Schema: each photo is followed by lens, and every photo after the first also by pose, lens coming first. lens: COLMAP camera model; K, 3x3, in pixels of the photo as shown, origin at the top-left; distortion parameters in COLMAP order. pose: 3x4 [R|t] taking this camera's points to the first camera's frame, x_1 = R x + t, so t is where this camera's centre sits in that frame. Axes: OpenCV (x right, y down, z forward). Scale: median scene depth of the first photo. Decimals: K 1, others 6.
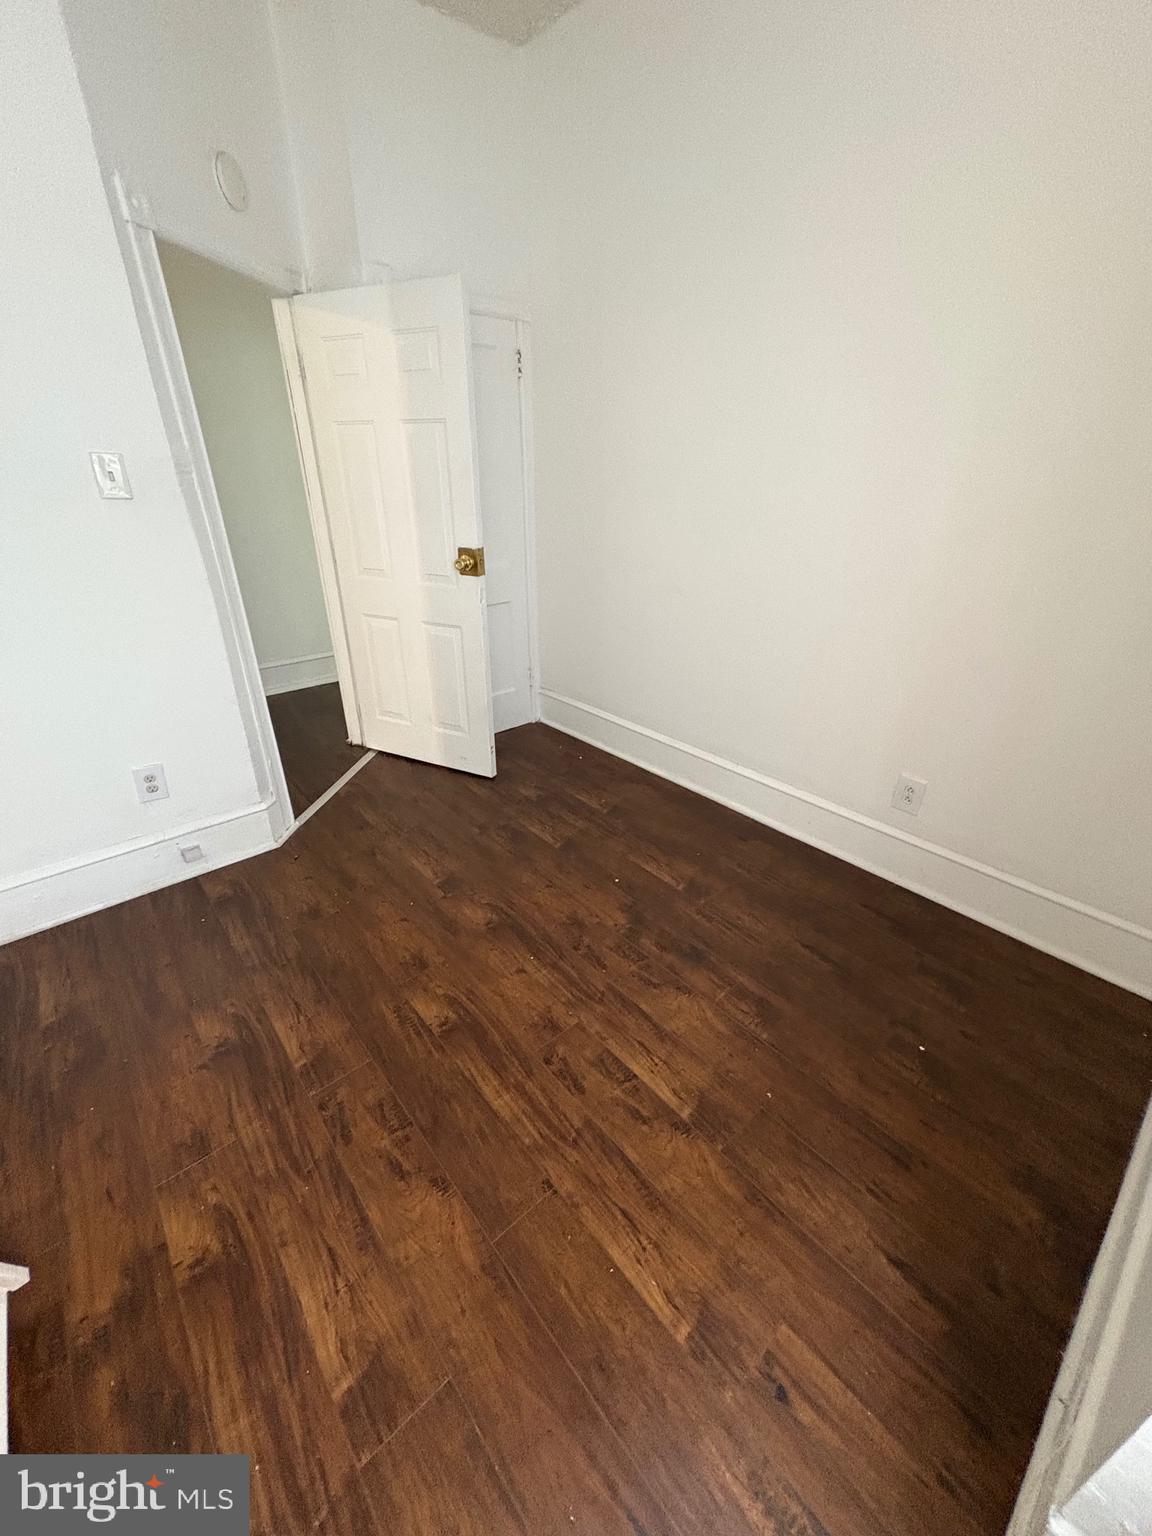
lens RADIAL K [[614.1, 0, 569.0], [0, 614.1, 769.0], [0, 0, 1]] dist [-0.004270, 0.000647]
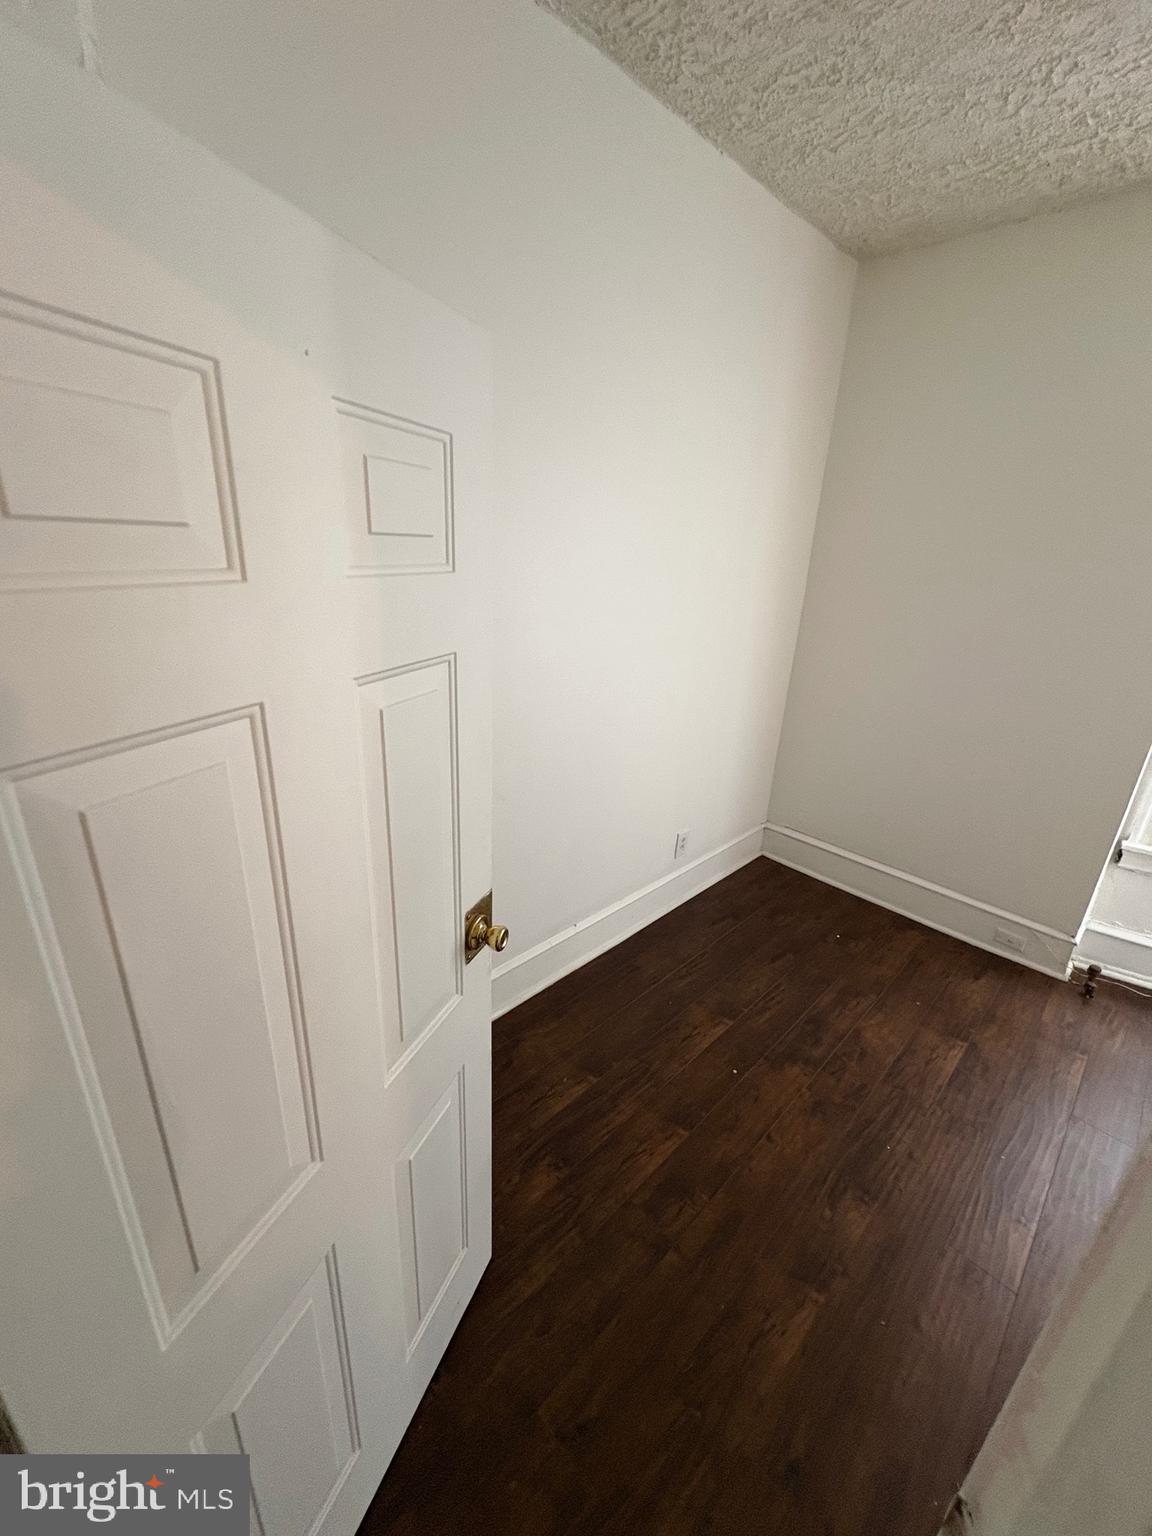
lens RADIAL K [[614.1, 0, 569.2], [0, 614.1, 769.8], [0, 0, 1]] dist [-0.004270, 0.000647]
pose [[-0.069122, -0.353749, 0.932783, -0.737128], [0.408635, 0.842939, 0.349958, -0.764931], [-0.910077, 0.405357, 0.086289, 1.154708]]
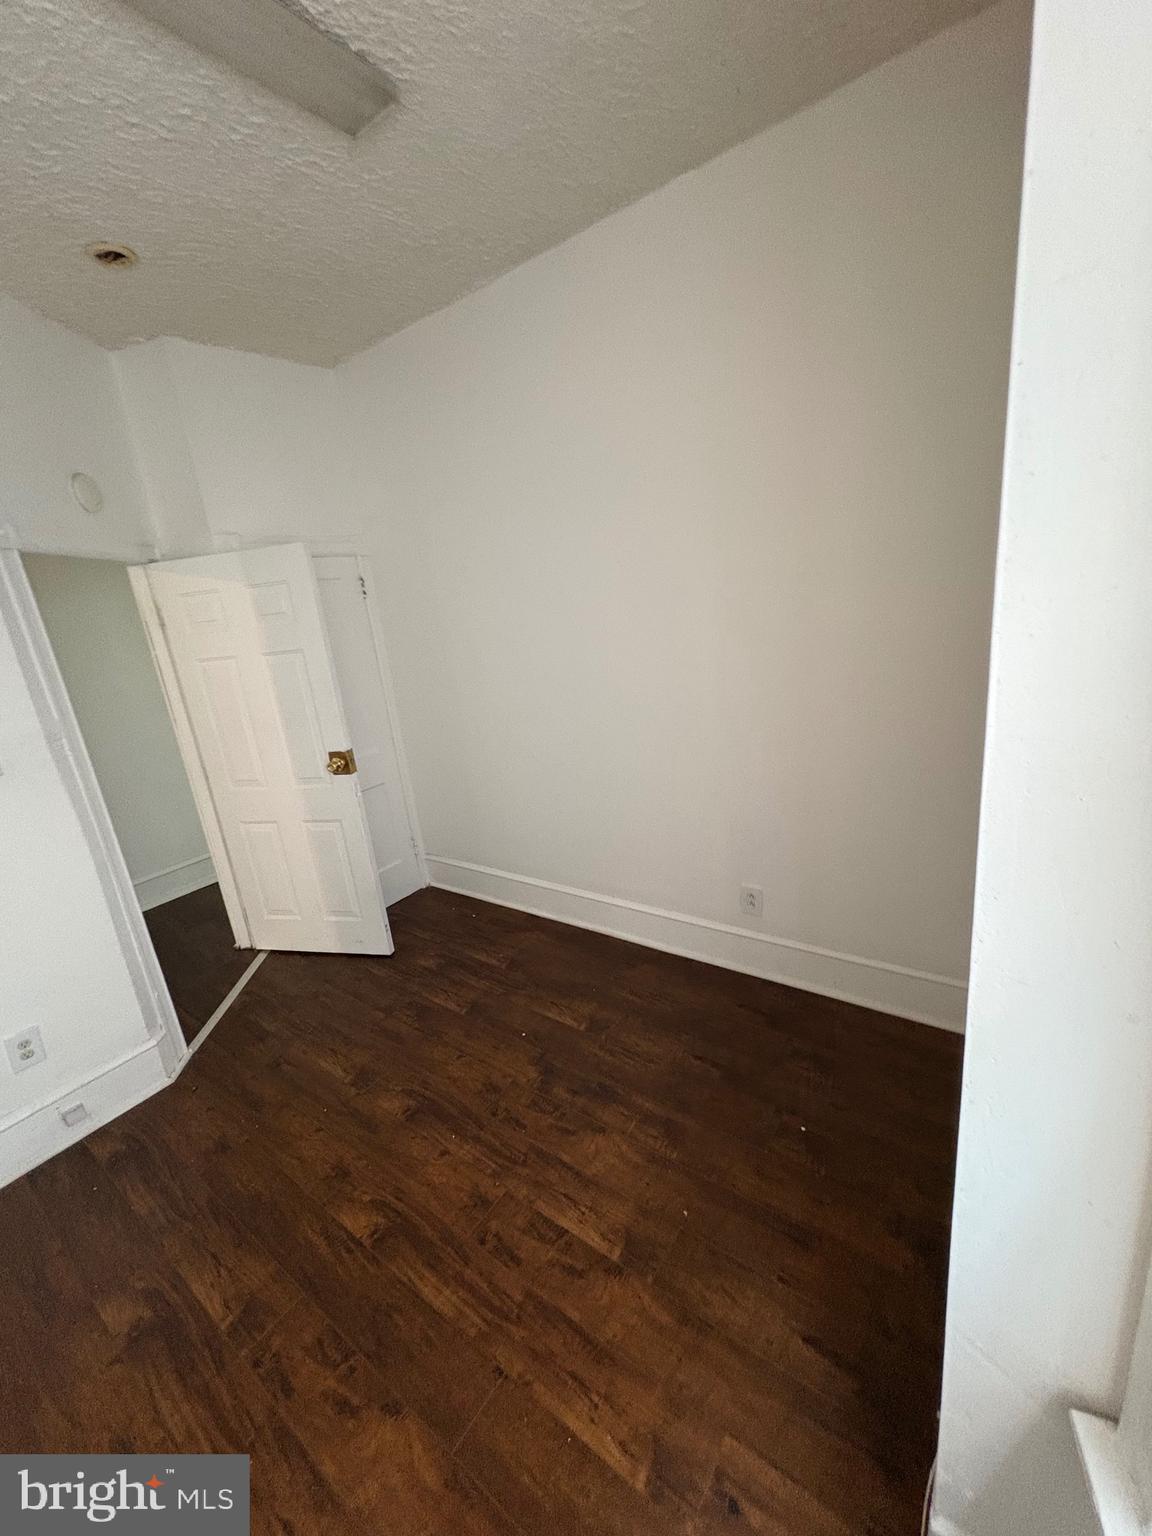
lens RADIAL K [[614.1, 0, 572.1], [0, 614.1, 766.5], [0, 0, 1]] dist [-0.004270, 0.000647]
pose [[0.968167, -0.162545, 0.190345, 0.038727], [0.197746, 0.962920, -0.183524, -0.064759], [-0.153456, 0.215322, 0.964411, -0.165362]]
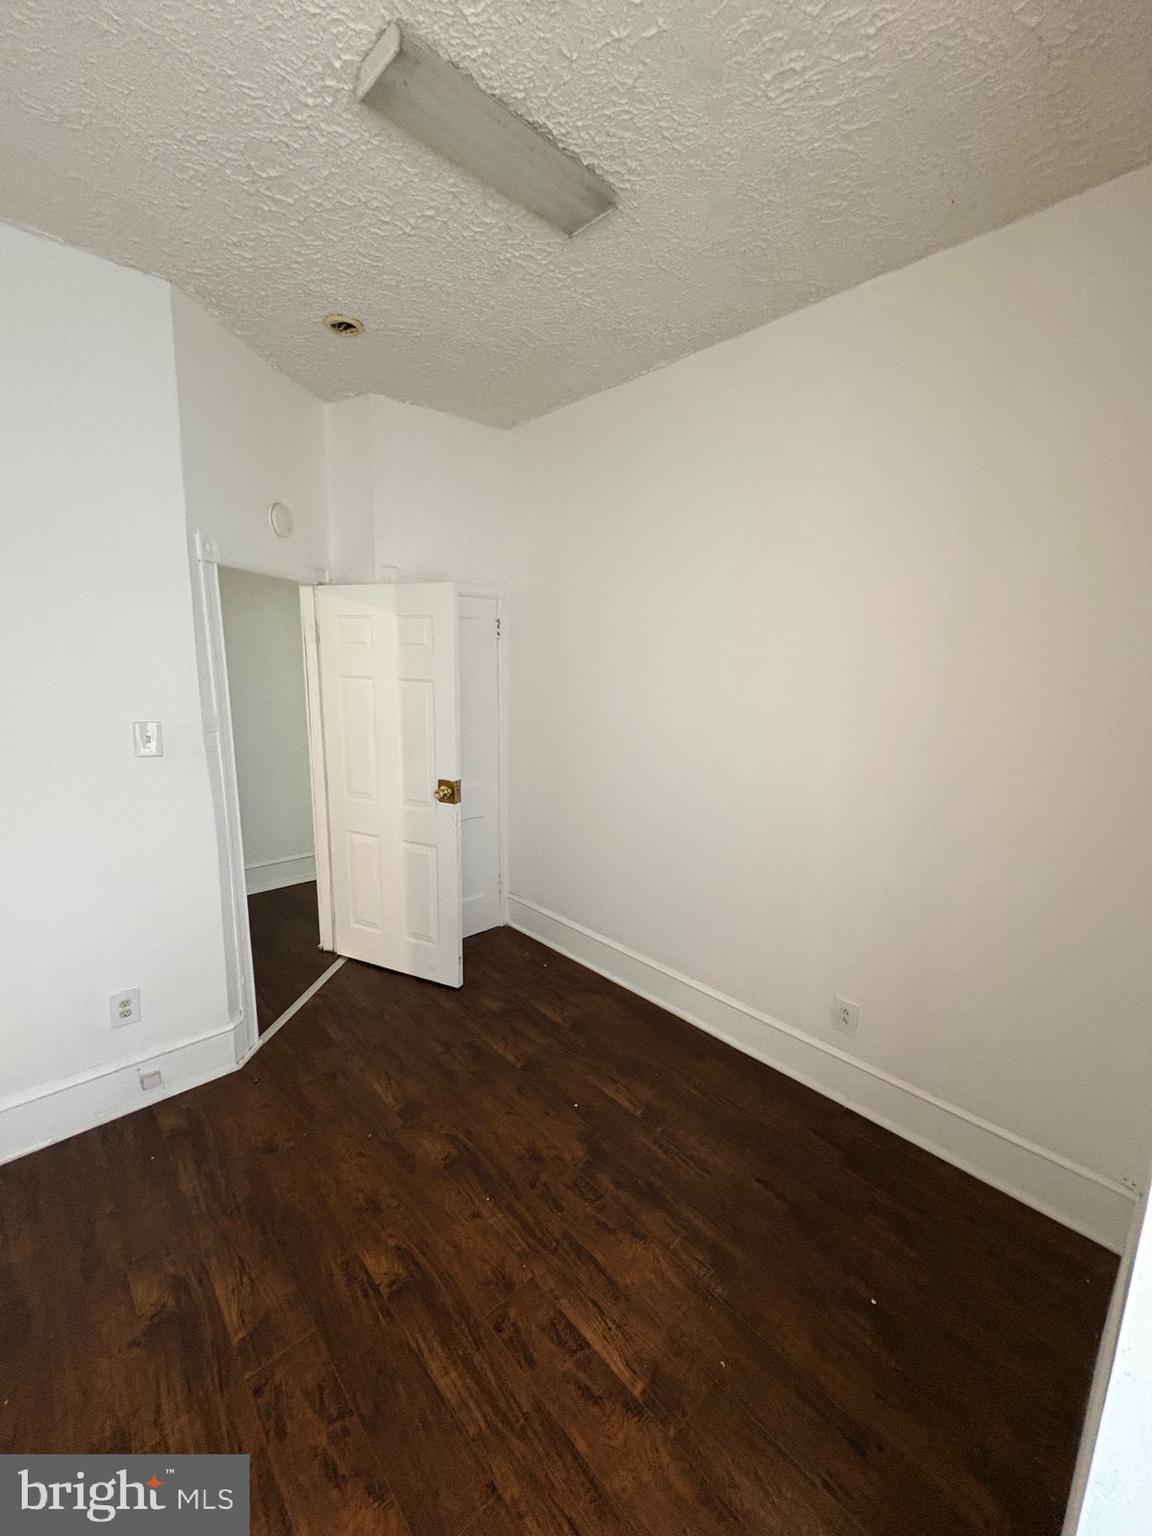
lens RADIAL K [[614.1, 0, 571.0], [0, 614.1, 765.0], [0, 0, 1]] dist [-0.004270, 0.000647]
pose [[0.999032, 0.013053, 0.042003, 0.023390], [-0.000839, 0.960428, -0.278526, -0.092791], [-0.043976, 0.278221, 0.959510, -0.155965]]
